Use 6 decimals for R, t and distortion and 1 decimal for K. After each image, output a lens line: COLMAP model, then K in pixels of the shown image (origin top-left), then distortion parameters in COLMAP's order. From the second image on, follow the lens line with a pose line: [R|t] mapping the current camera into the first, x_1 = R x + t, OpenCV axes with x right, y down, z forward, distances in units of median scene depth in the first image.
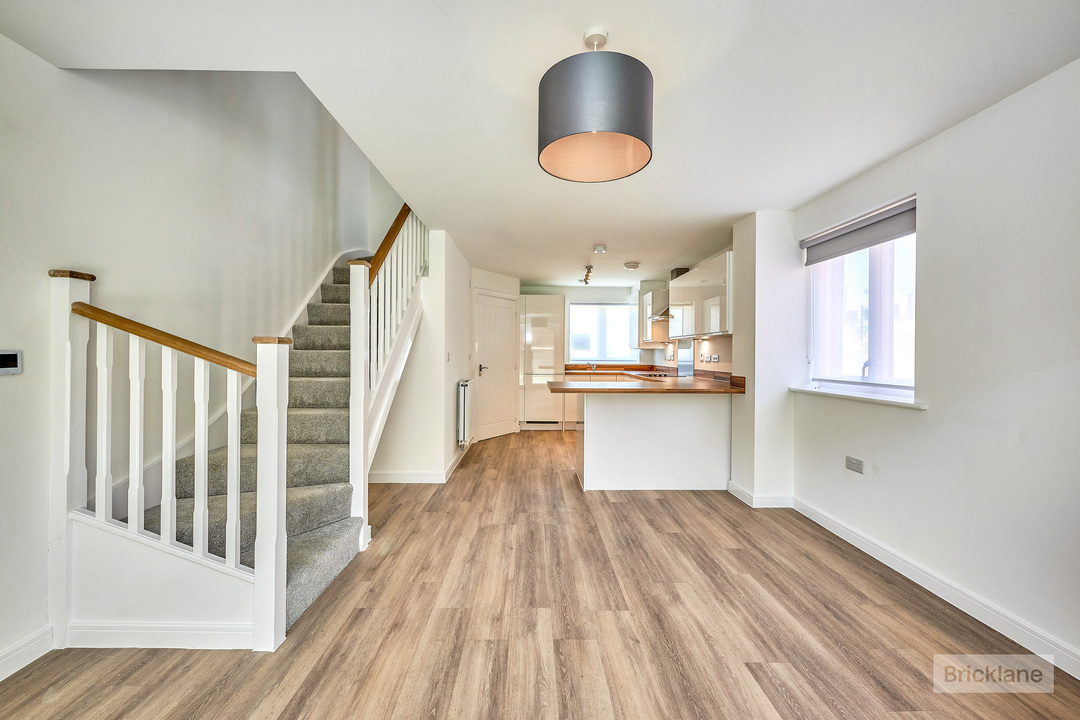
lens RADIAL K [[438.8, 0, 538.0], [0, 438.8, 354.4], [0, 0, 1]] dist [0.001670, 0.000299]
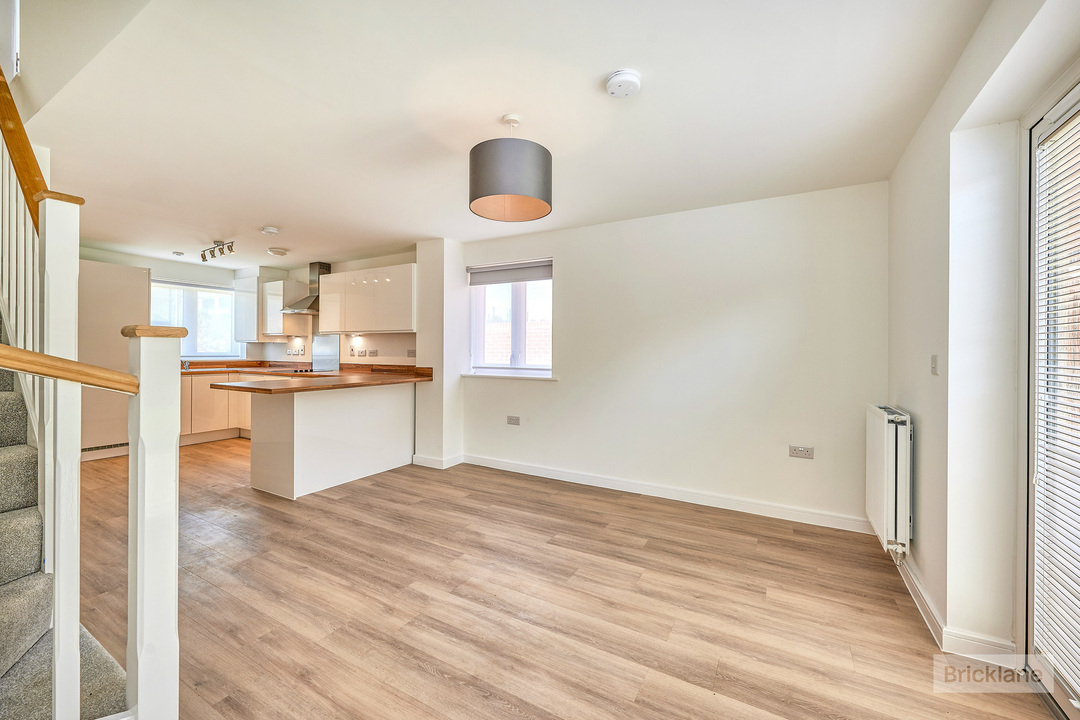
lens RADIAL K [[438.8, 0, 545.0], [0, 438.8, 348.5], [0, 0, 1]] dist [0.001670, 0.000299]
pose [[0.499723, -0.000162, 0.866185, -0.509399], [-0.002083, 0.999997, 0.001389, -0.005837], [-0.866183, -0.002498, 0.499721, 0.112717]]
